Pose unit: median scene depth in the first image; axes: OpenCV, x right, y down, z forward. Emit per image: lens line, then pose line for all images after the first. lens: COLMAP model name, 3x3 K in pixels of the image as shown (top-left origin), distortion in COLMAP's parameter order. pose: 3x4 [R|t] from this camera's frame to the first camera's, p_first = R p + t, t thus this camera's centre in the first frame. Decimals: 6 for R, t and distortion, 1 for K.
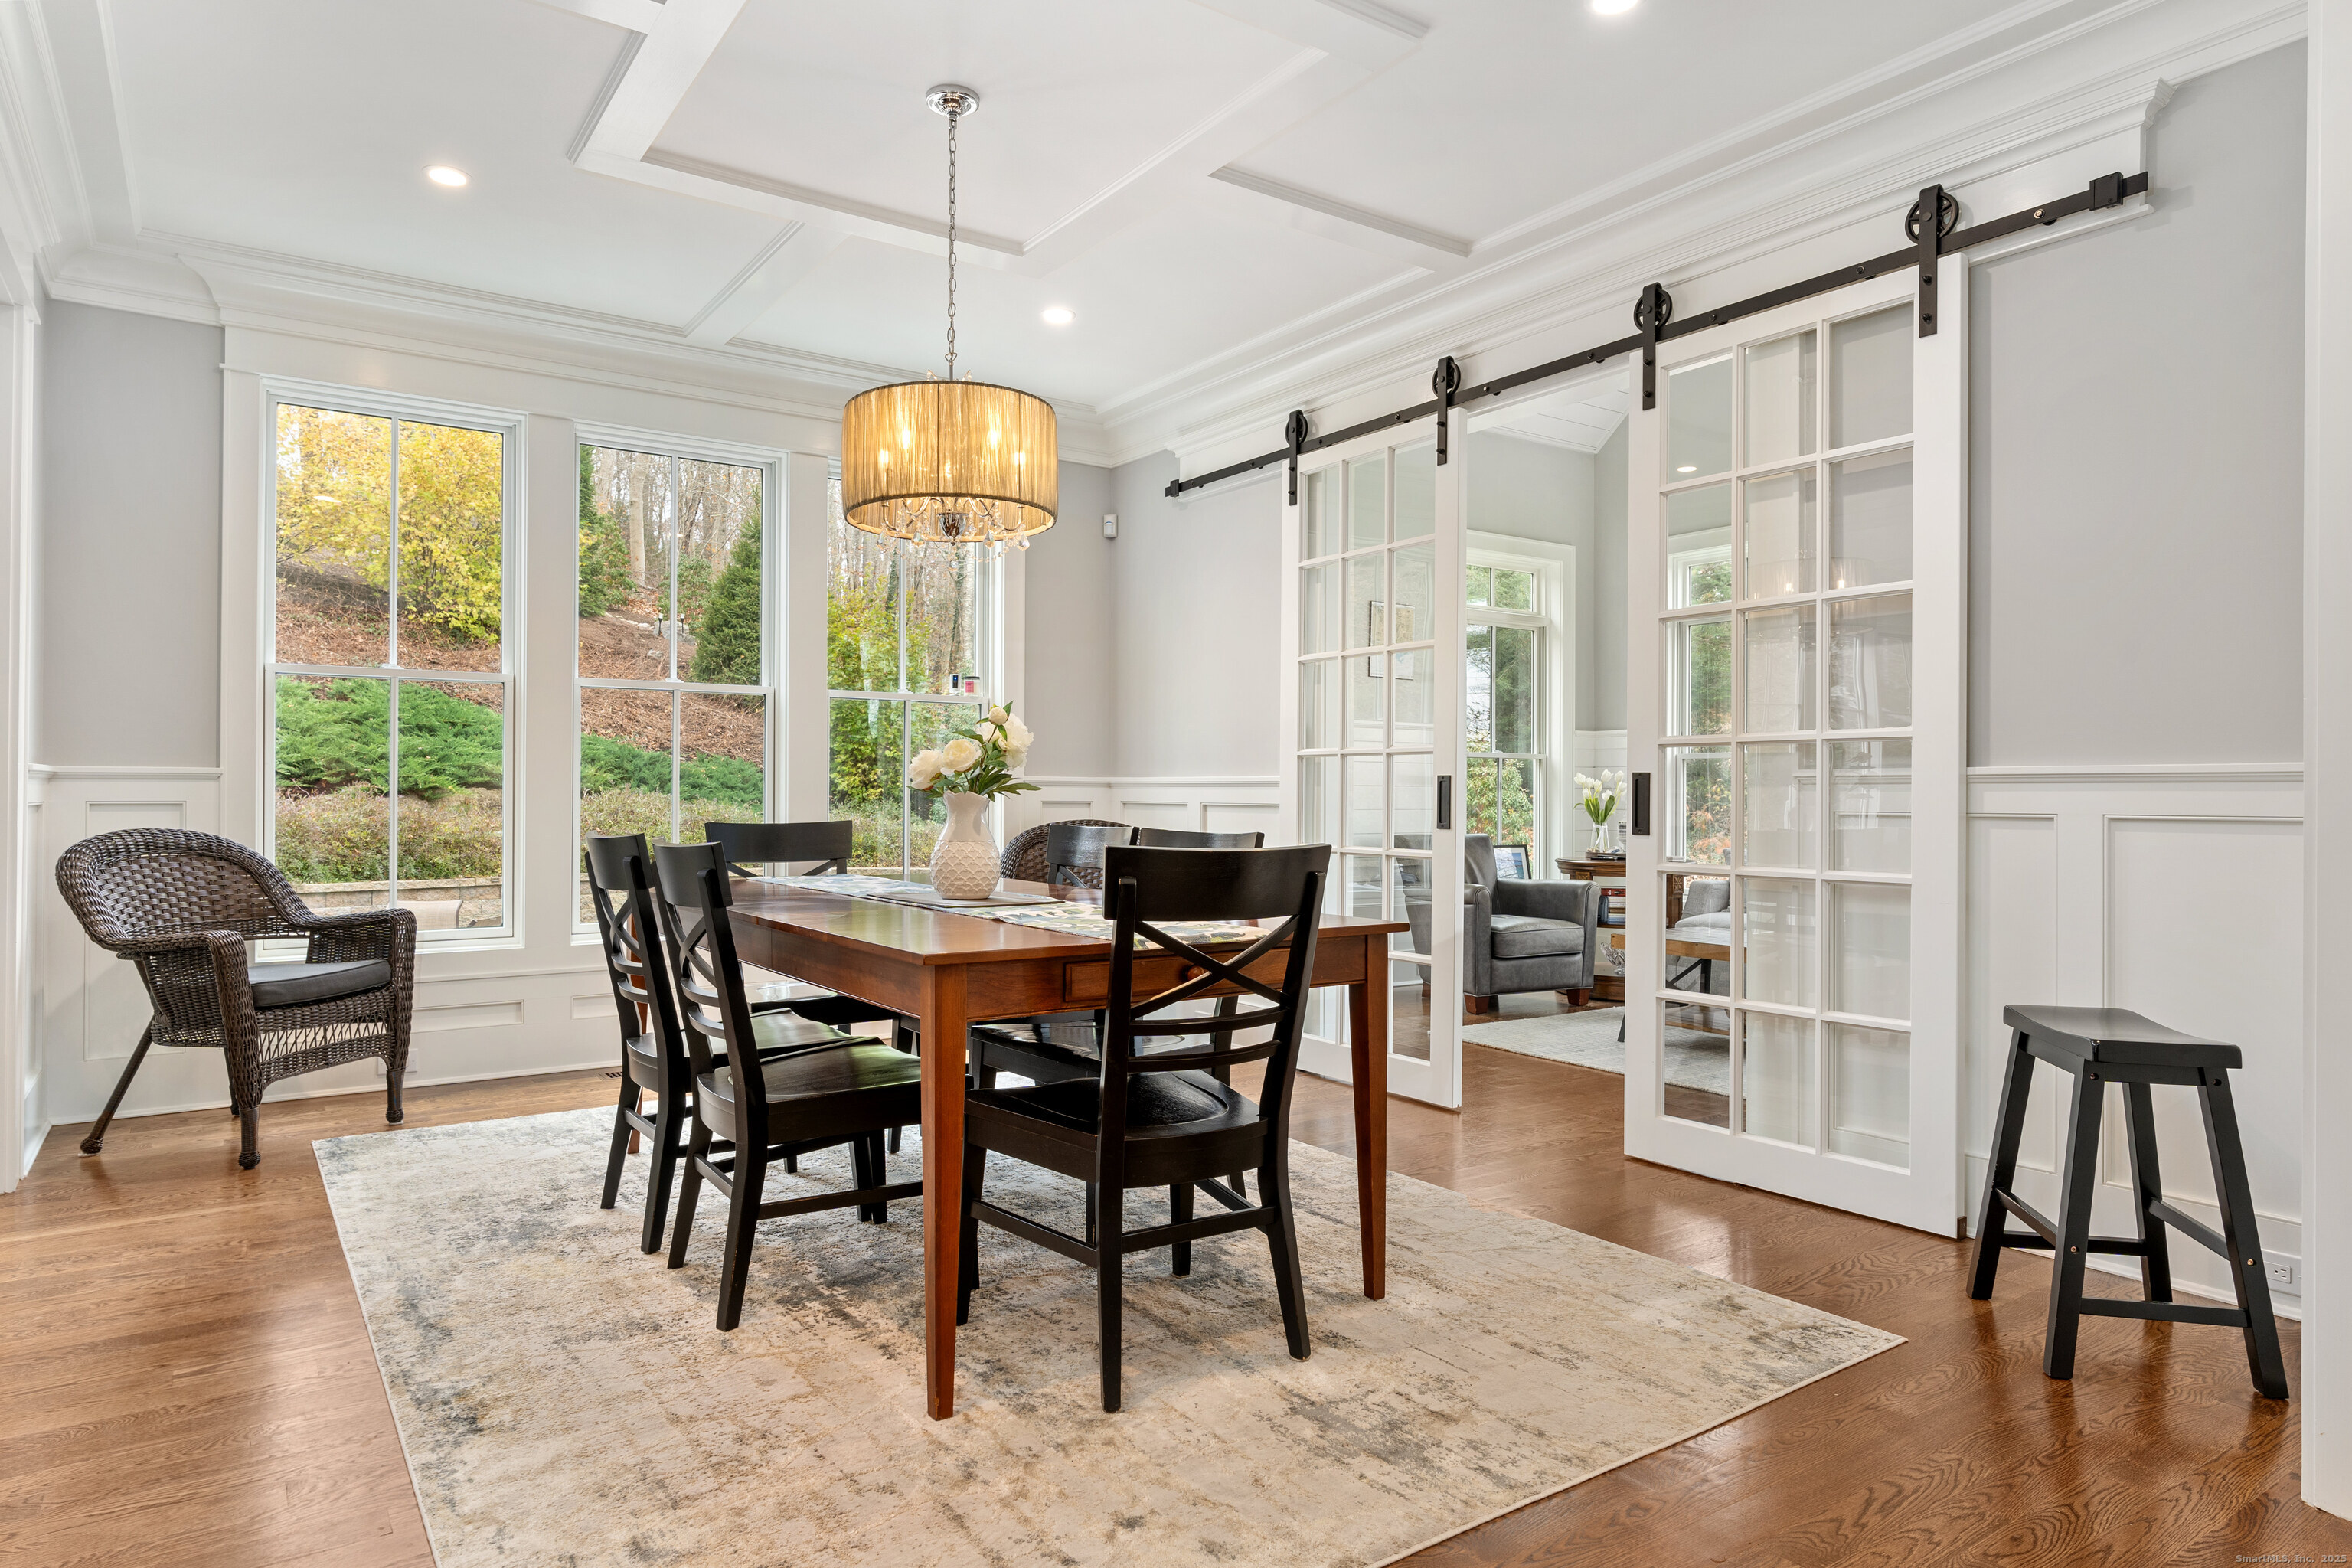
lens RADIAL K [[1377.2, 0, 1167.0], [0, 1377.2, 787.1], [0, 0, 1]] dist [-0.004382, -0.002341]
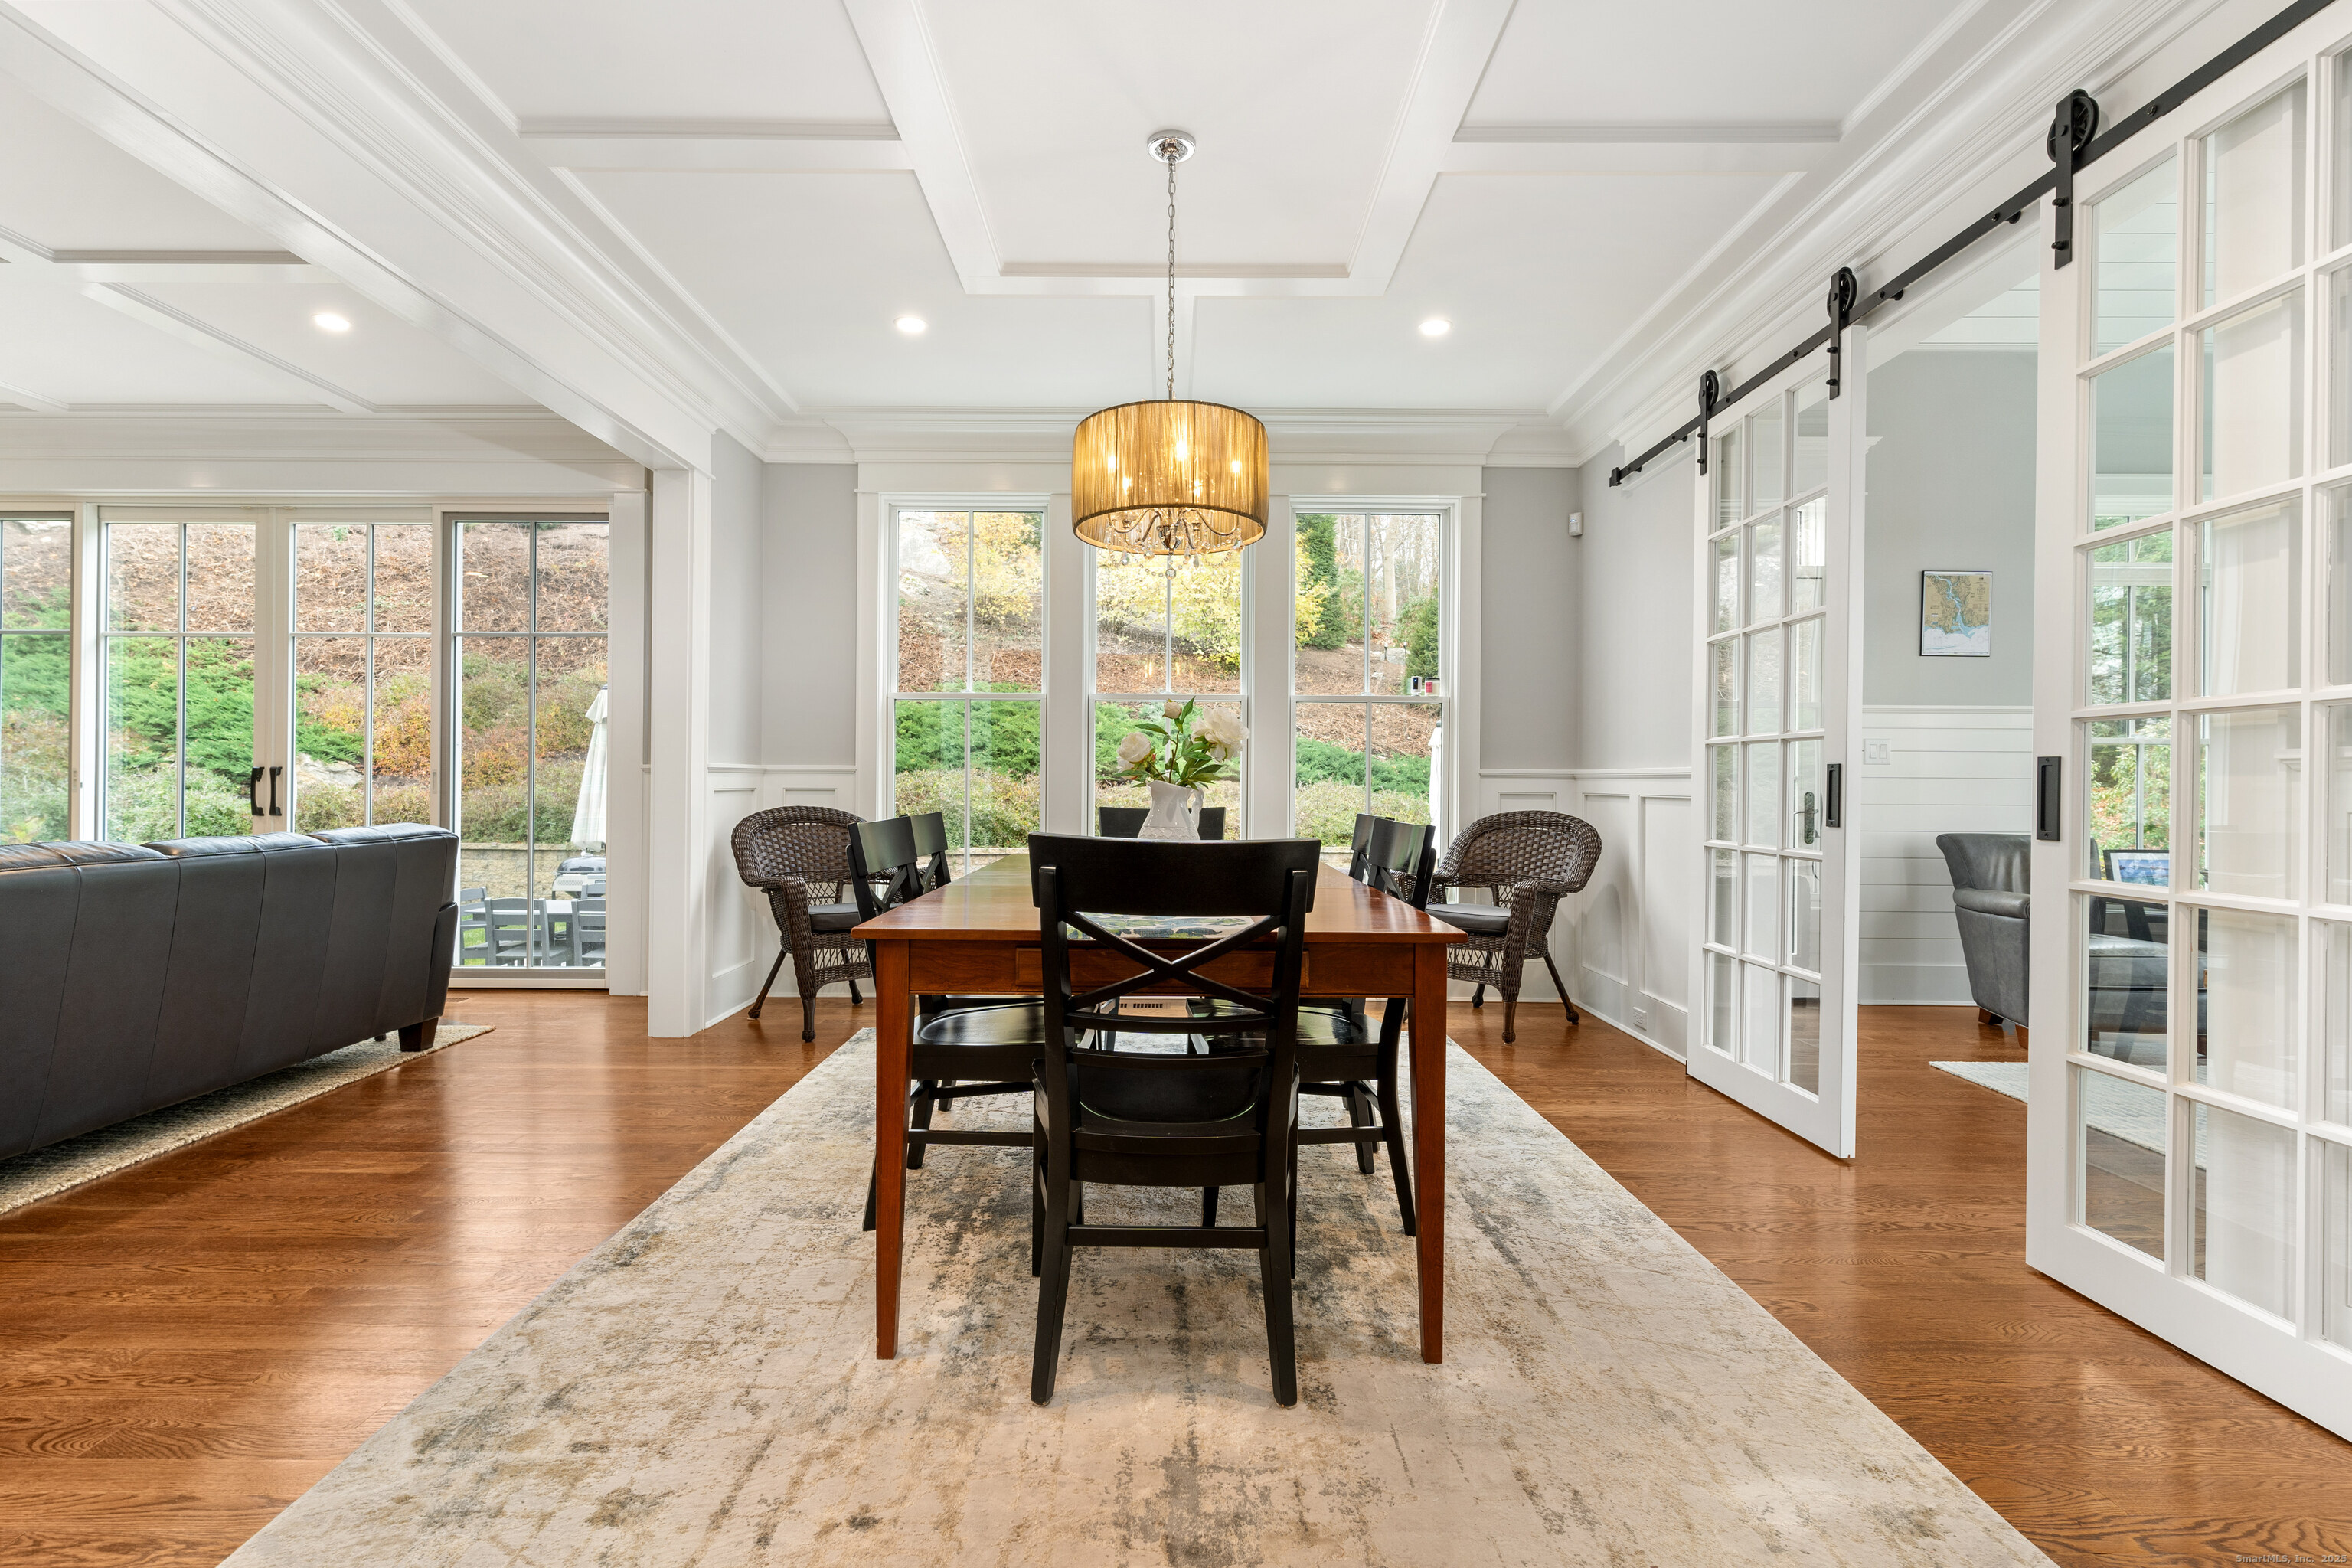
lens RADIAL K [[1123.6, 0, 1160.8], [0, 1123.6, 782.9], [0, 0, 1]] dist [0.003840, -0.000530]
pose [[0.822360, 0.000876, -0.568966, 0.298719], [0.000004, 0.999999, 0.001545, 0.002571], [0.568967, -0.001272, 0.822359, 0.227305]]
